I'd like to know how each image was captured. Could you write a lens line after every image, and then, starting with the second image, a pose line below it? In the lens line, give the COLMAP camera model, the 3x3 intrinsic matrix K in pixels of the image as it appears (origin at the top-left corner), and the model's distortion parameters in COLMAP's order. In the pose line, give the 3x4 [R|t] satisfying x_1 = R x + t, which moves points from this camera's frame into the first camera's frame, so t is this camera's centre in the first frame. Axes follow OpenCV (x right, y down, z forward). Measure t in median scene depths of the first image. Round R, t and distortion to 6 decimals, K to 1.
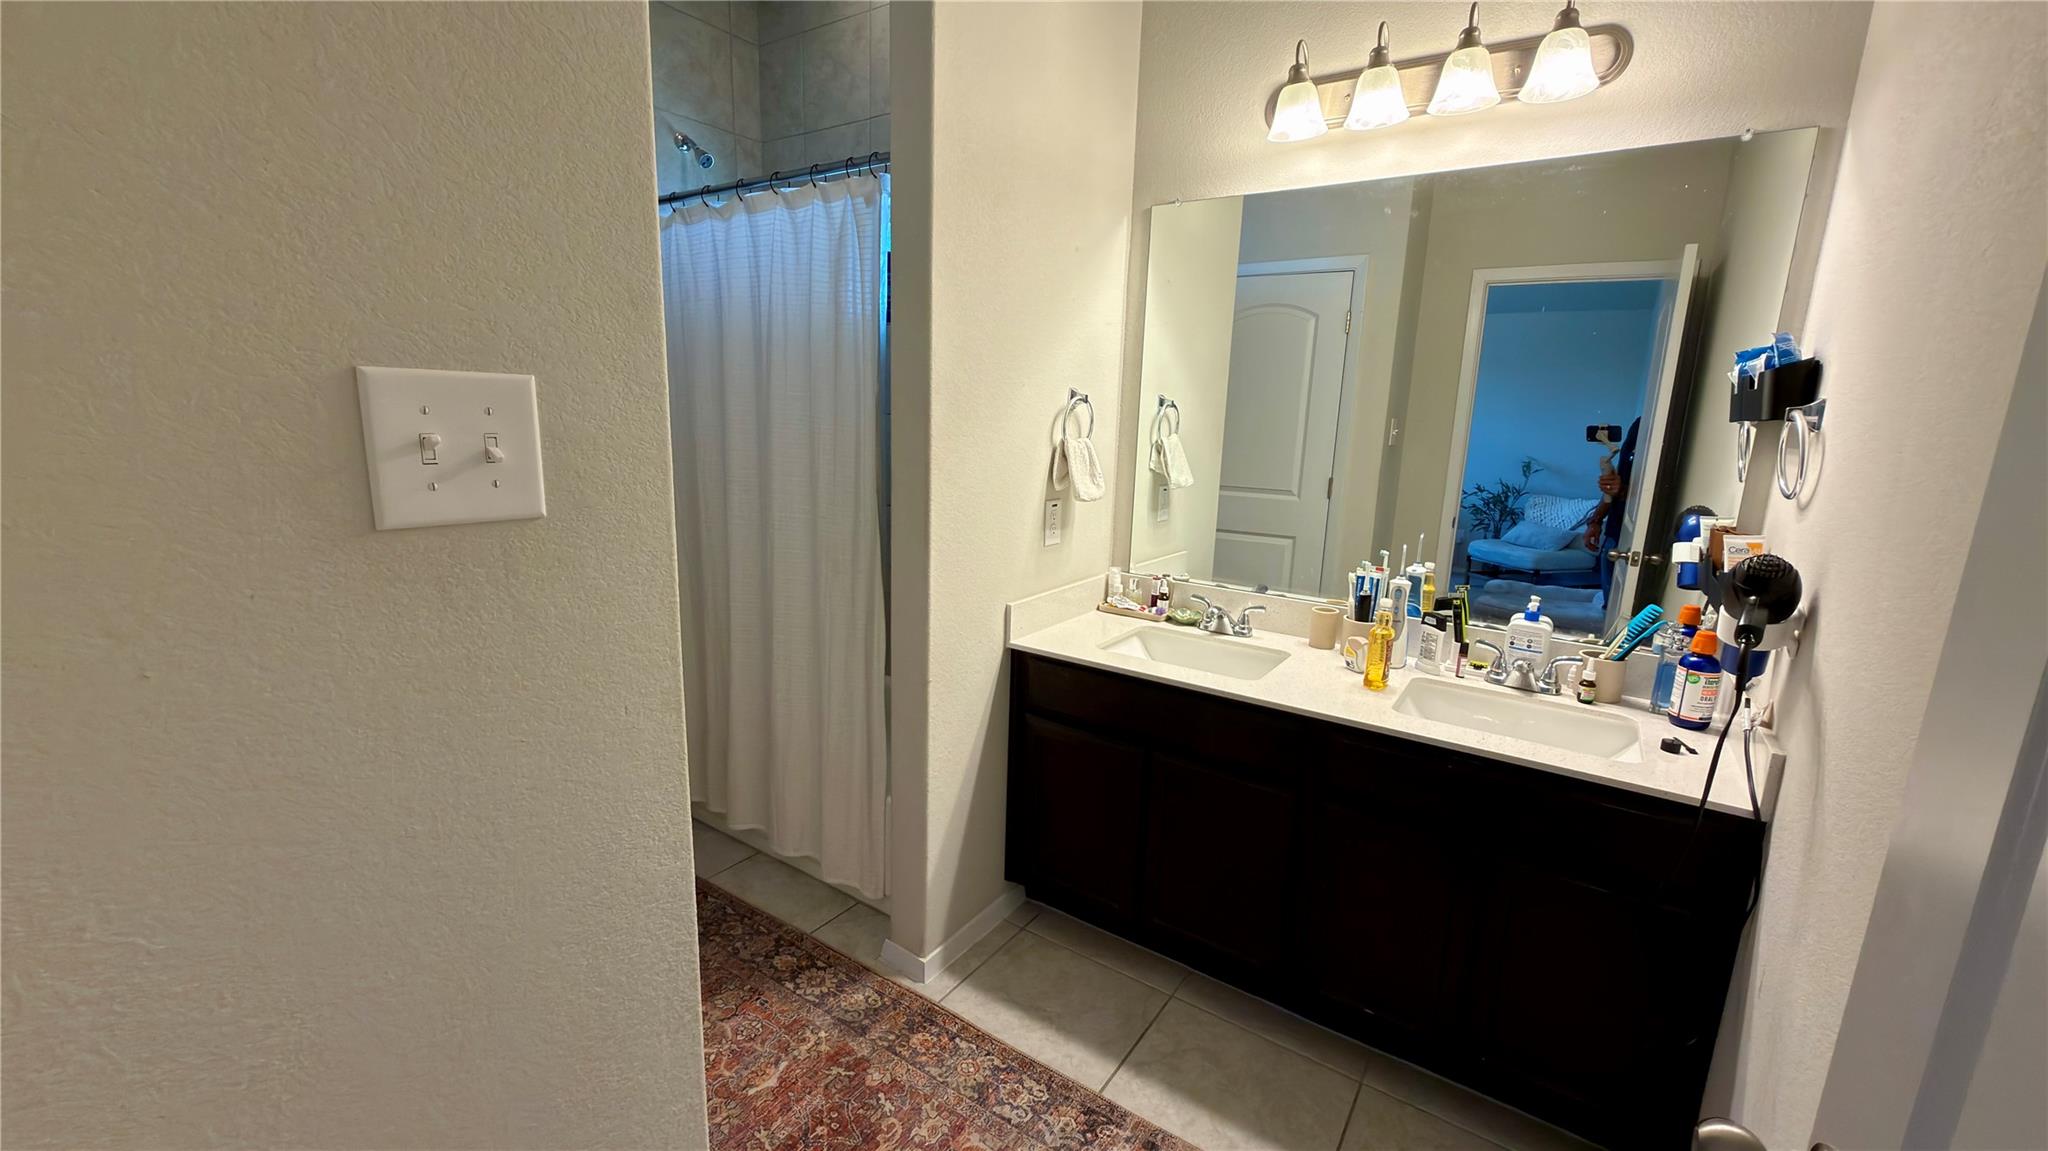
lens RADIAL K [[820.9, 0, 1030.9], [0, 820.9, 582.1], [0, 0, 1]] dist [-0.002305, 0.001580]
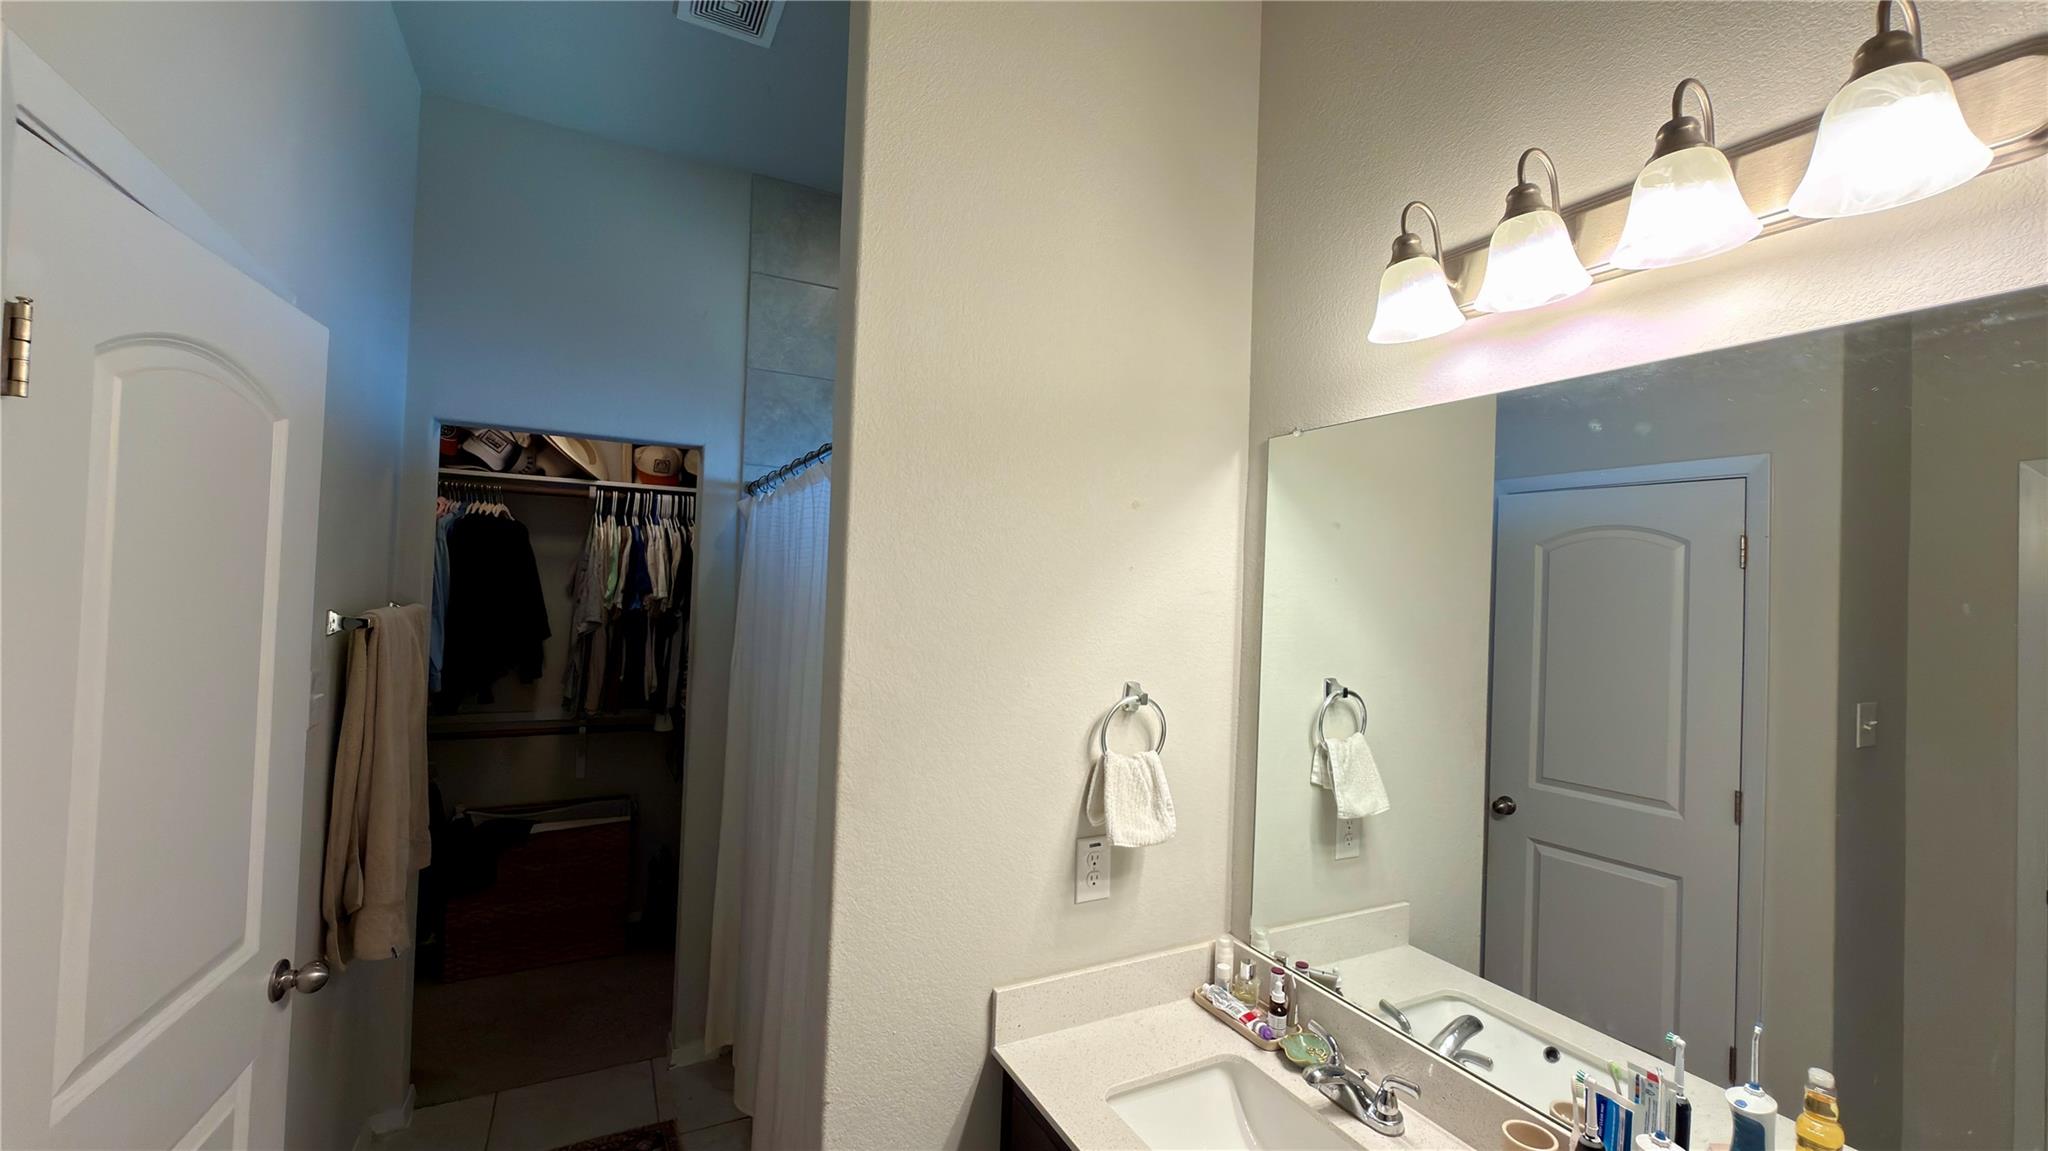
lens RADIAL K [[820.9, 0, 1021.3], [0, 820.9, 572.6], [0, 0, 1]] dist [-0.002305, 0.001580]
pose [[0.880047, -0.011227, -0.474754, 0.307230], [-0.105496, 0.970118, -0.218498, -0.157227], [0.463020, 0.242373, 0.852565, 0.295614]]
